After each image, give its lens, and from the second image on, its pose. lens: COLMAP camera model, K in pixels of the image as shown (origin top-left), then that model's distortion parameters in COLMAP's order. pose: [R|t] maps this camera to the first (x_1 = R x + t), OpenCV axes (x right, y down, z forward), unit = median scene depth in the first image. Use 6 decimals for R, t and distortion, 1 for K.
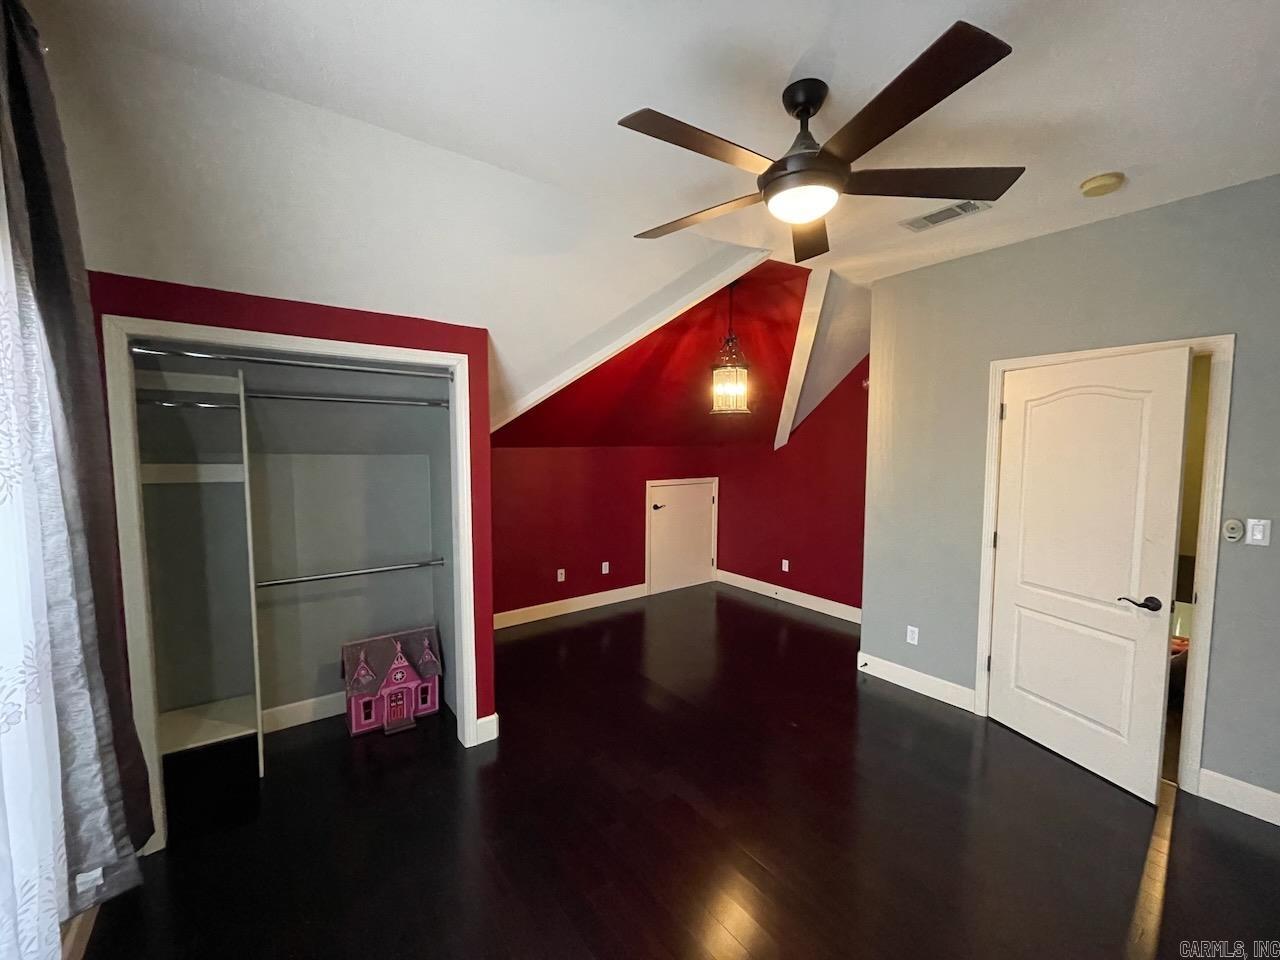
lens RADIAL K [[517.4, 0, 647.9], [0, 517.4, 477.0], [0, 0, 1]] dist [0.000152, -0.000074]
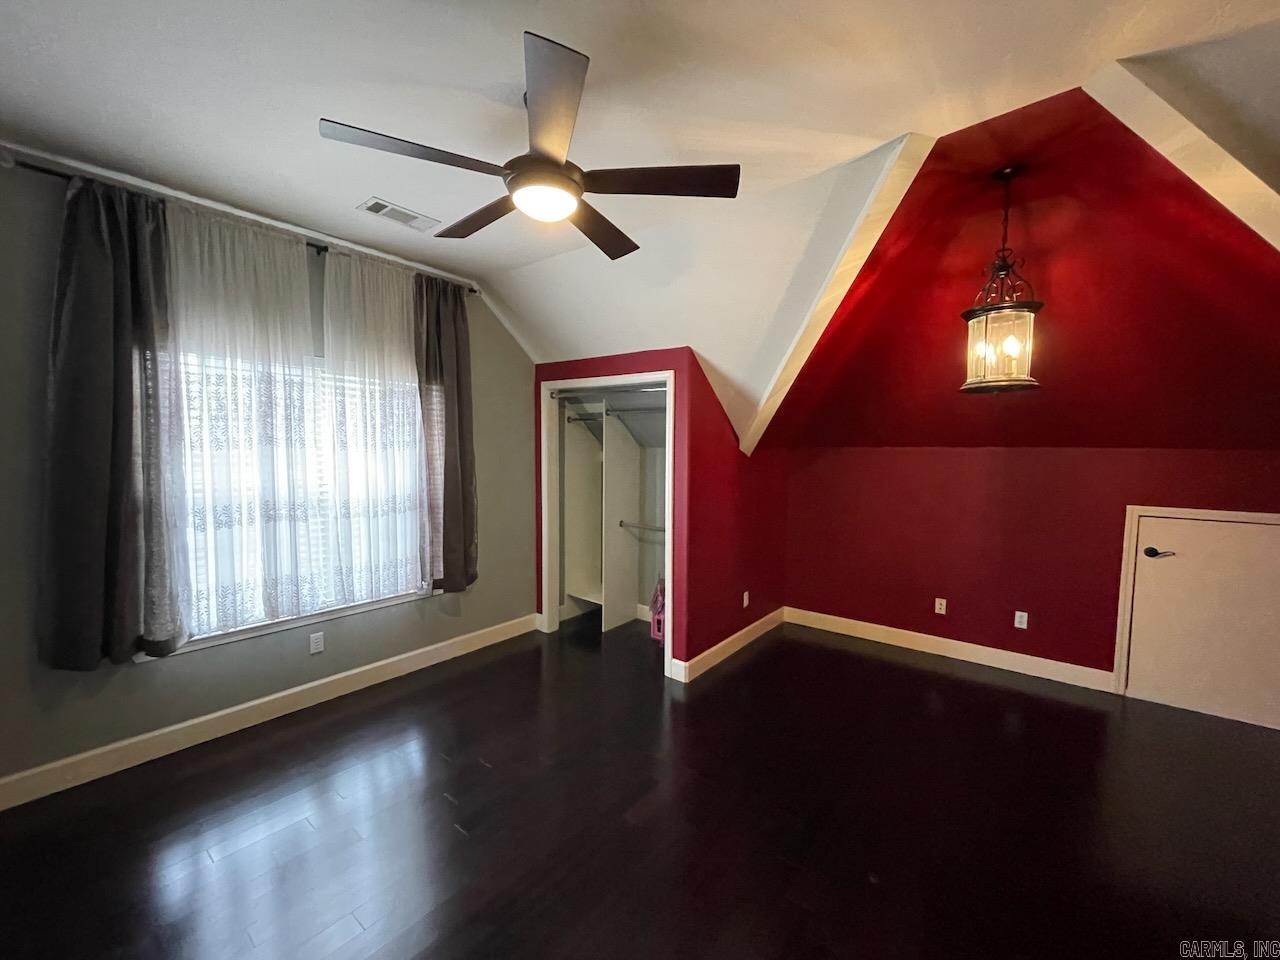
lens RADIAL K [[517.4, 0, 647.9], [0, 517.4, 477.0], [0, 0, 1]] dist [0.000152, -0.000074]
pose [[0.259033, 0.055193, -0.964290, 0.743998], [-0.073292, 0.996611, 0.037354, -0.011451], [0.963084, 0.060999, 0.262200, 0.515722]]
